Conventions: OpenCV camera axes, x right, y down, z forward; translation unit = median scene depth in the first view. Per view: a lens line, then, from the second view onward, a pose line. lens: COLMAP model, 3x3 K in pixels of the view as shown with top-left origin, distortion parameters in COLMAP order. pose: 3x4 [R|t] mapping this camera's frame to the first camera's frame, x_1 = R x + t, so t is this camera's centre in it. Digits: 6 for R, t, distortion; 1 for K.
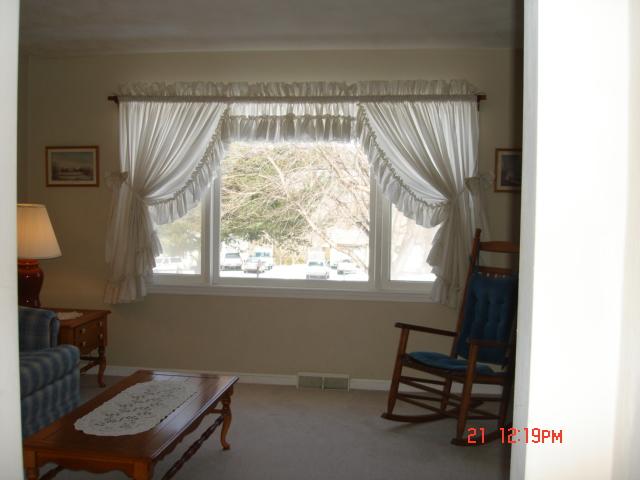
lens RADIAL K [[742.5, 0, 320.0], [0, 742.5, 240.0], [0, 0, 1]] dist [-0.009144, -0.000453]
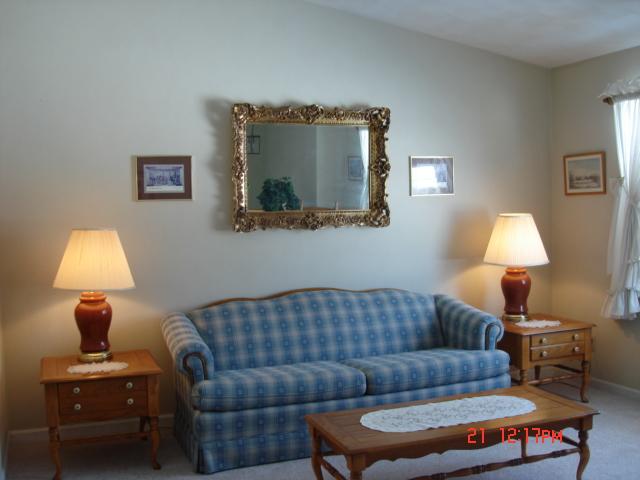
lens RADIAL K [[742.5, 0, 320.0], [0, 742.5, 240.0], [0, 0, 1]] dist [-0.009144, -0.000453]
pose [[0.517201, 0.018336, -0.855668, 0.332430], [-0.021003, 0.999741, 0.008727, -0.013003], [0.855606, 0.013458, 0.517452, 0.192883]]
